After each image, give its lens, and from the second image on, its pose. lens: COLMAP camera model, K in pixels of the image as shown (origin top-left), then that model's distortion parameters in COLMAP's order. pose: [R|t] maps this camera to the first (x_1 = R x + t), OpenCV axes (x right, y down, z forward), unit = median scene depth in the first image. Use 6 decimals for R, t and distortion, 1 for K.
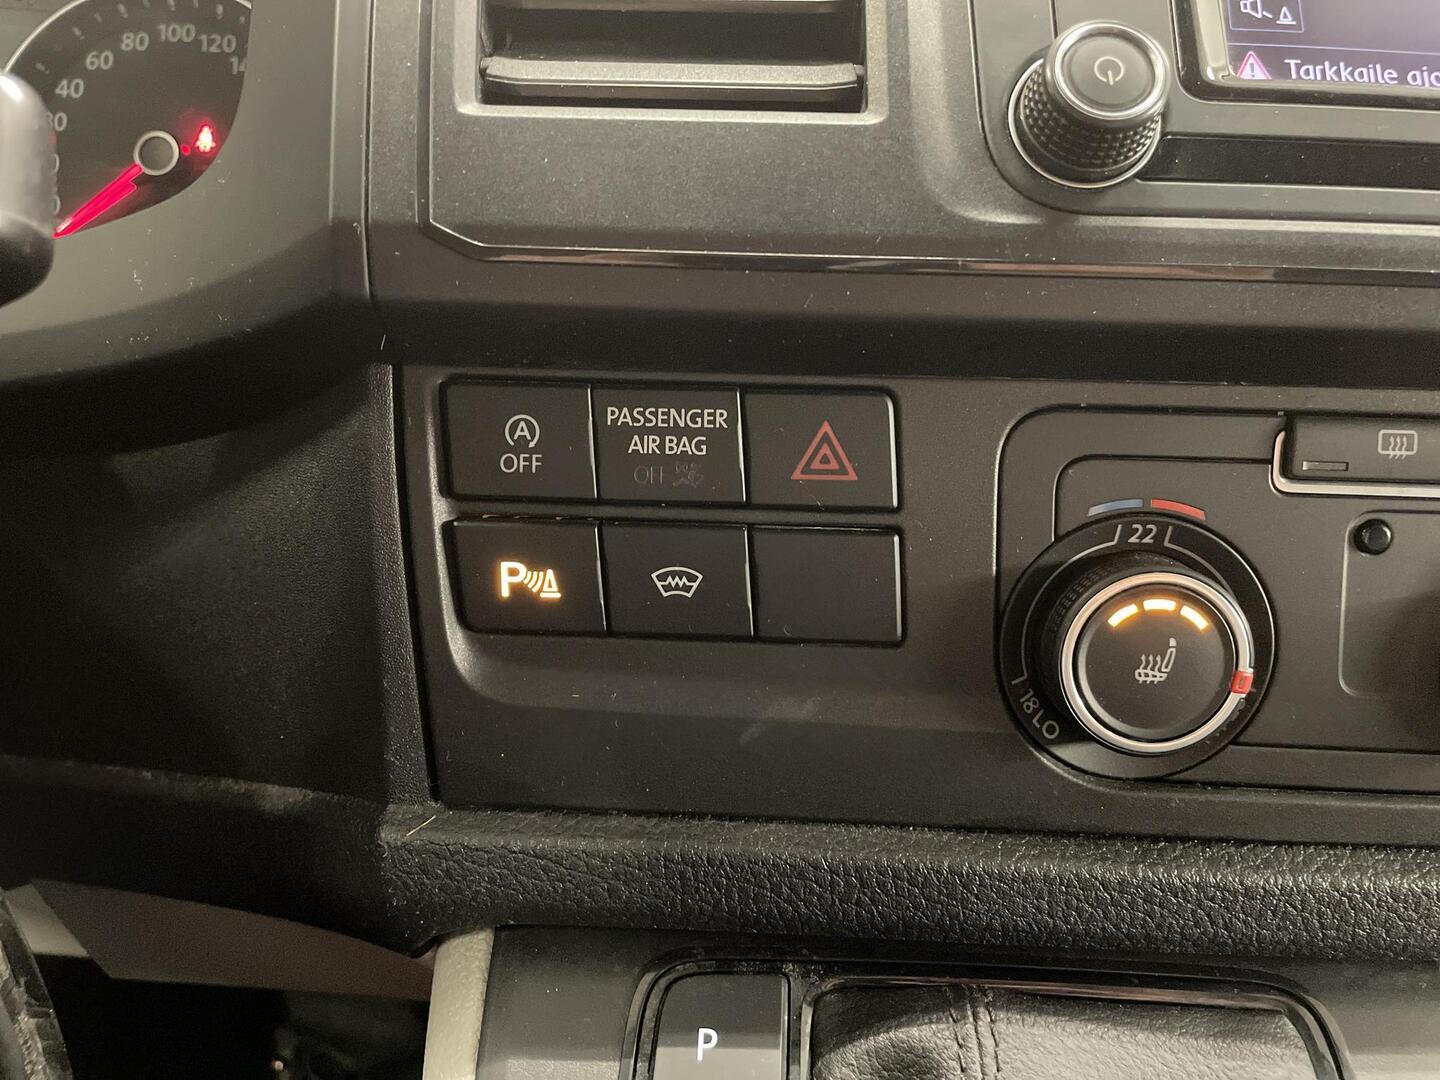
lens RADIAL K [[1046.6, 0, 717.7], [0, 1046.6, 554.4], [0, 0, 1]] dist [0.027814, -0.023524]
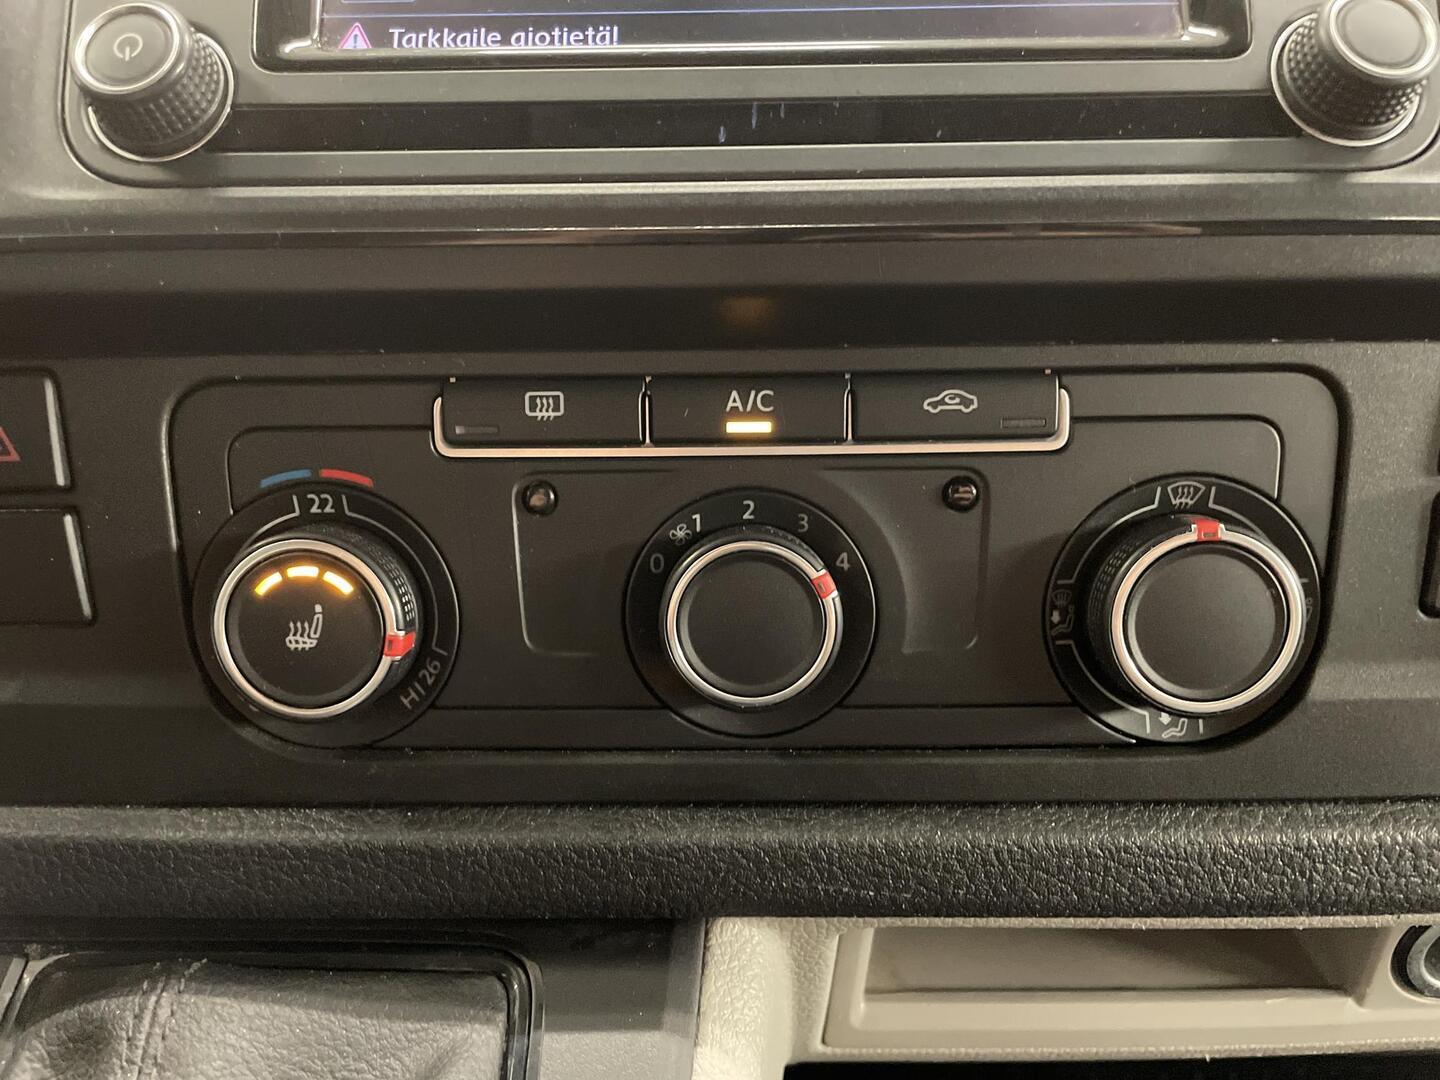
lens RADIAL K [[1046.6, 0, 715.5], [0, 1046.6, 535.7], [0, 0, 1]] dist [0.027814, -0.023524]
pose [[0.998158, -0.035823, -0.048960, 0.853192], [0.035933, 0.999353, 0.001358, 0.024904], [0.048879, -0.003115, 0.998800, 0.005738]]
